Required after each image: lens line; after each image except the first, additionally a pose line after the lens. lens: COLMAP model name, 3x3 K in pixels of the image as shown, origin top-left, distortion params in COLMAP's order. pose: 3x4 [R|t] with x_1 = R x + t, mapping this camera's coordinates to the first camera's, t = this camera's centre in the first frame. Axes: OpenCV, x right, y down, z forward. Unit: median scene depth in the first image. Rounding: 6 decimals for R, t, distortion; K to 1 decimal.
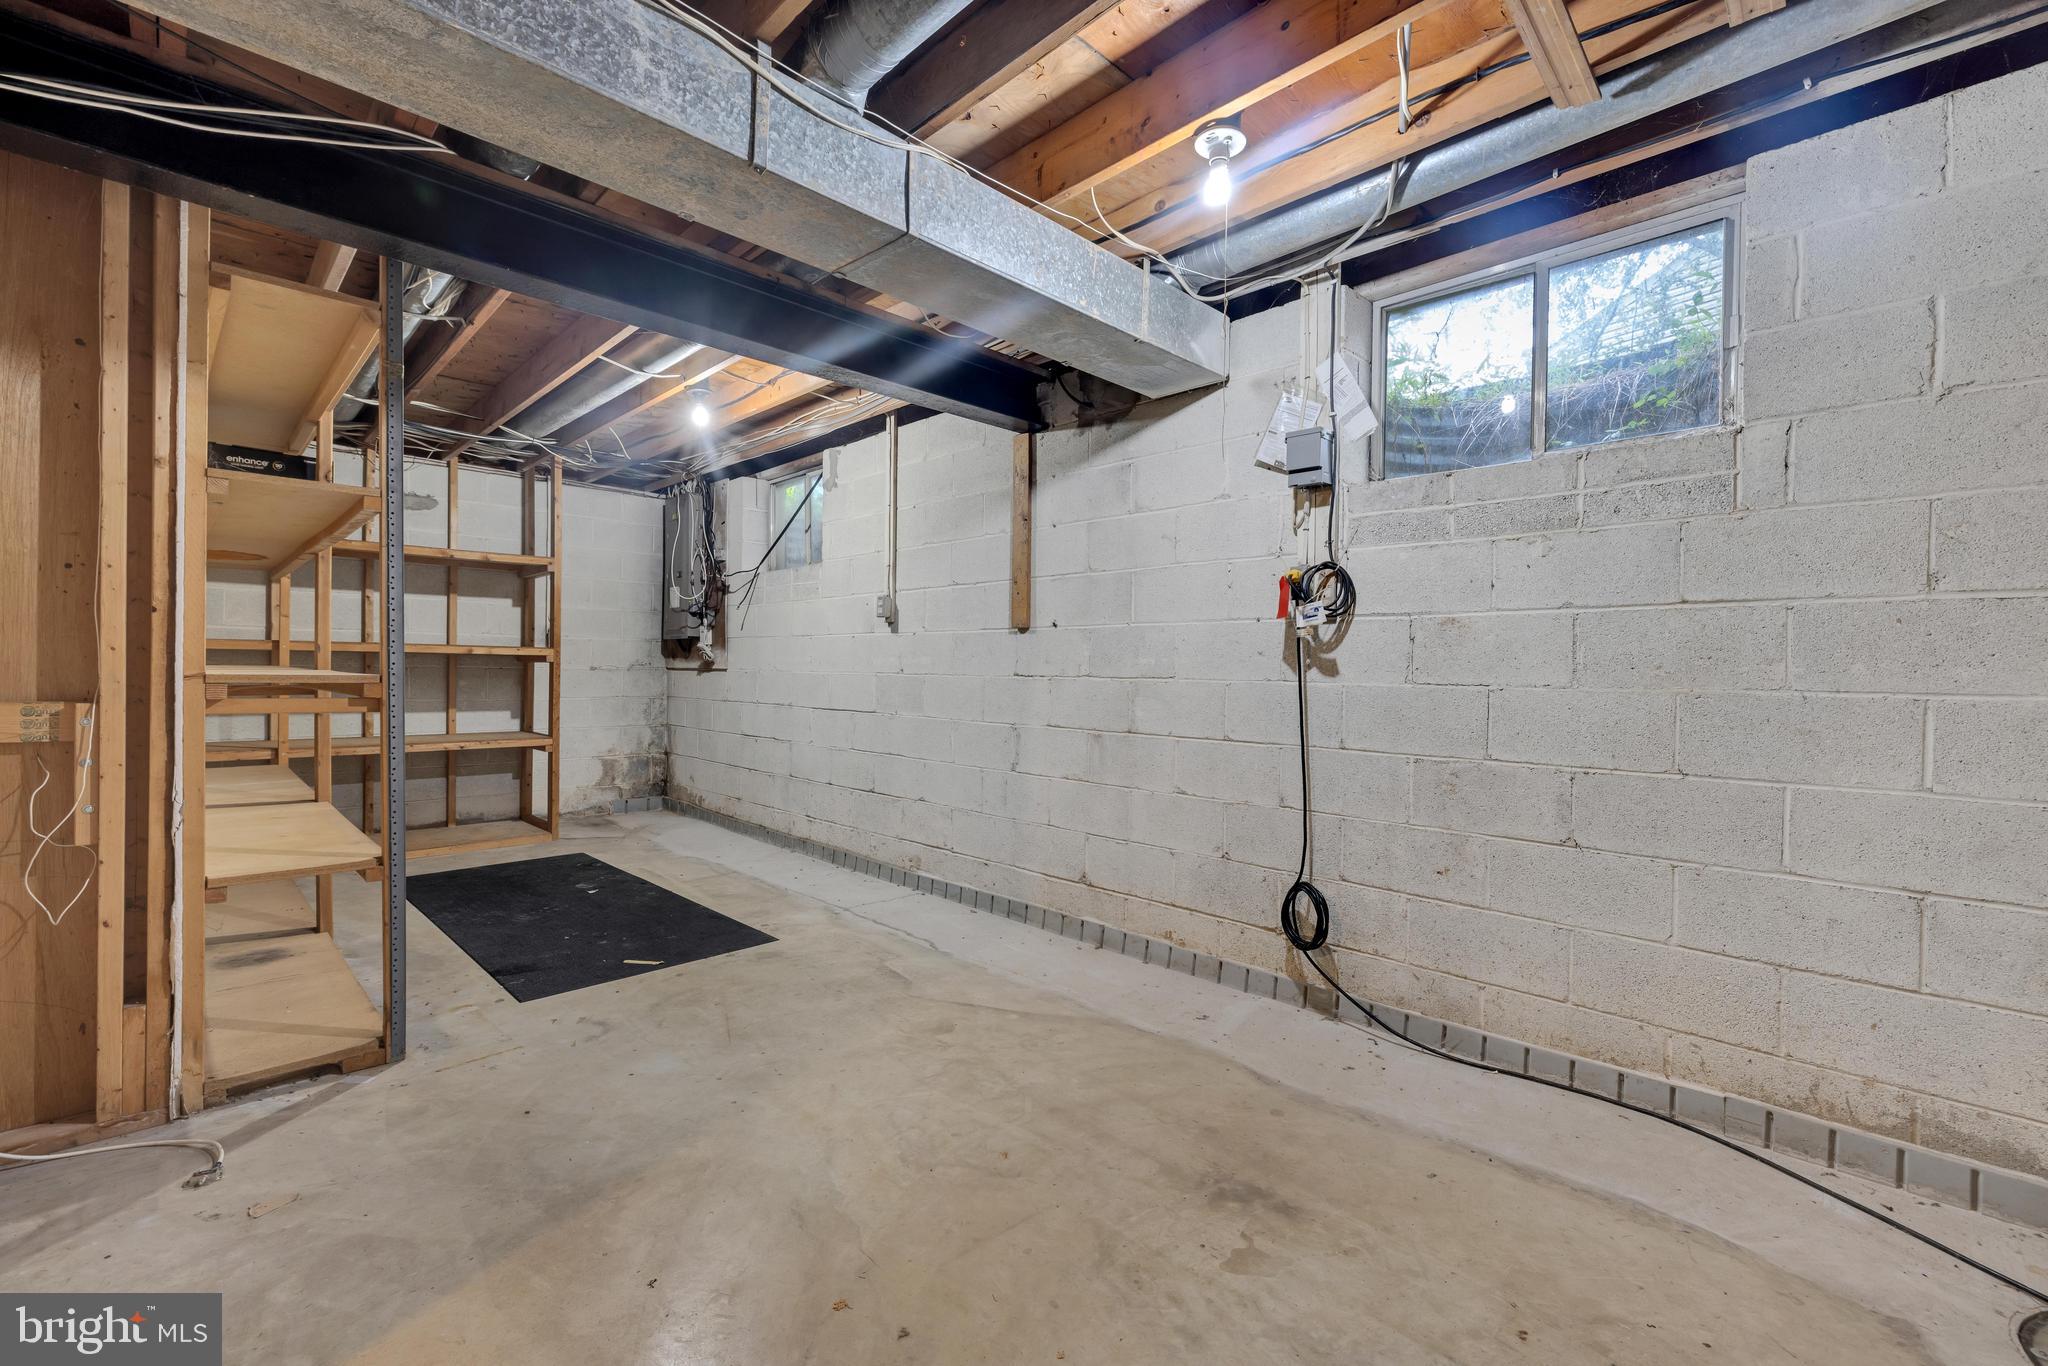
lens RADIAL K [[875.7, 0, 1021.7], [0, 875.7, 678.0], [0, 0, 1]] dist [-0.009734, -0.000247]
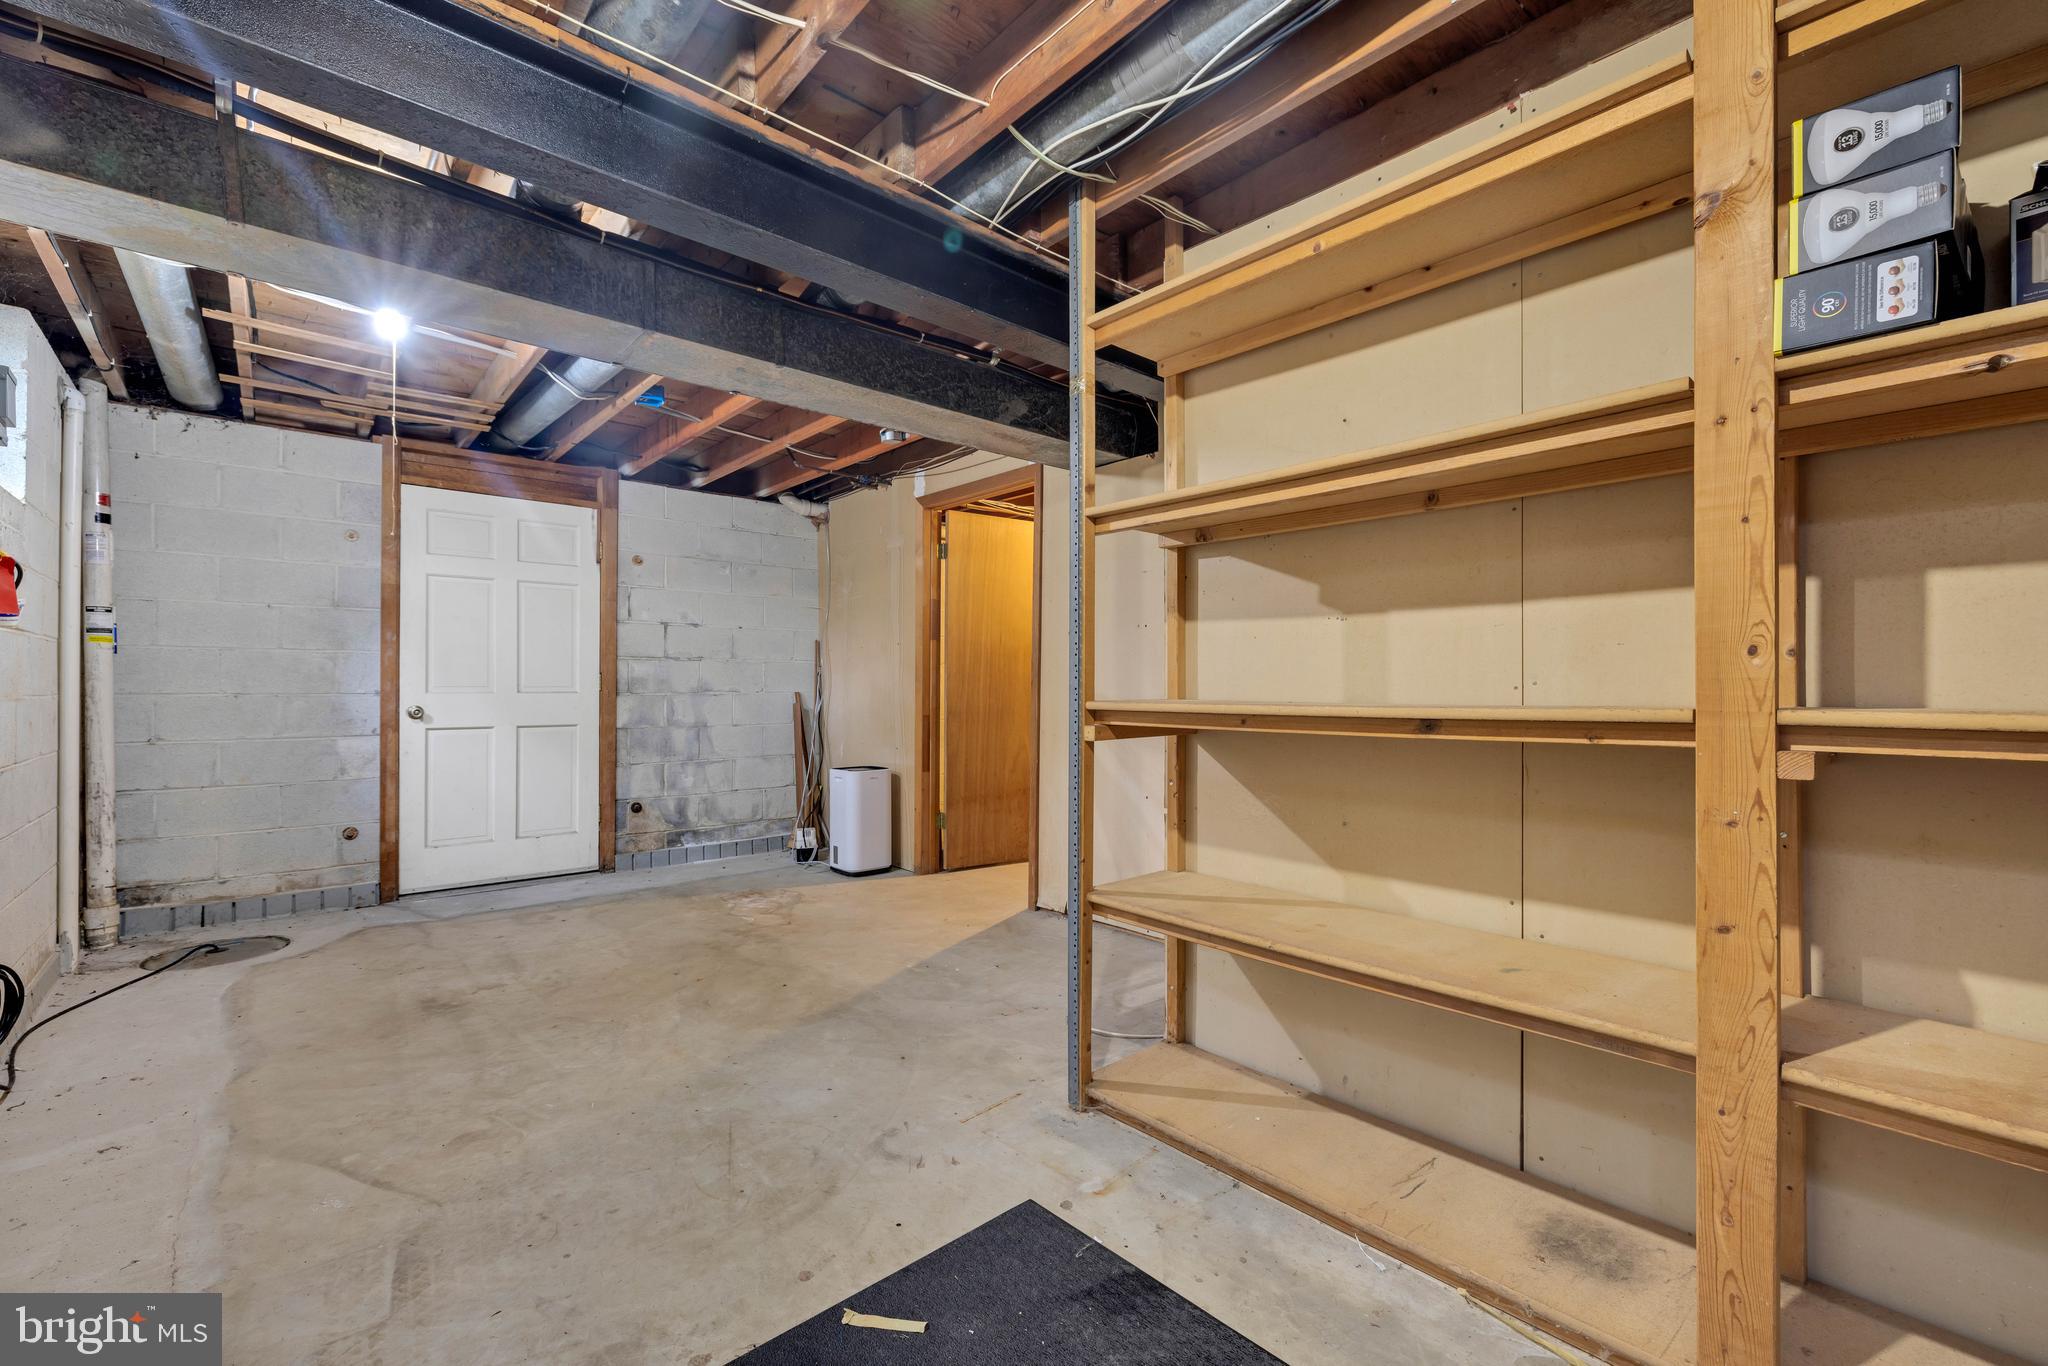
lens RADIAL K [[875.7, 0, 1026.6], [0, 875.7, 684.5], [0, 0, 1]] dist [-0.009734, -0.000247]
pose [[-0.998417, -0.014736, 0.054276, -0.782554], [-0.014427, 0.999877, 0.006071, -0.033530], [-0.054359, 0.005278, -0.998508, 2.162924]]
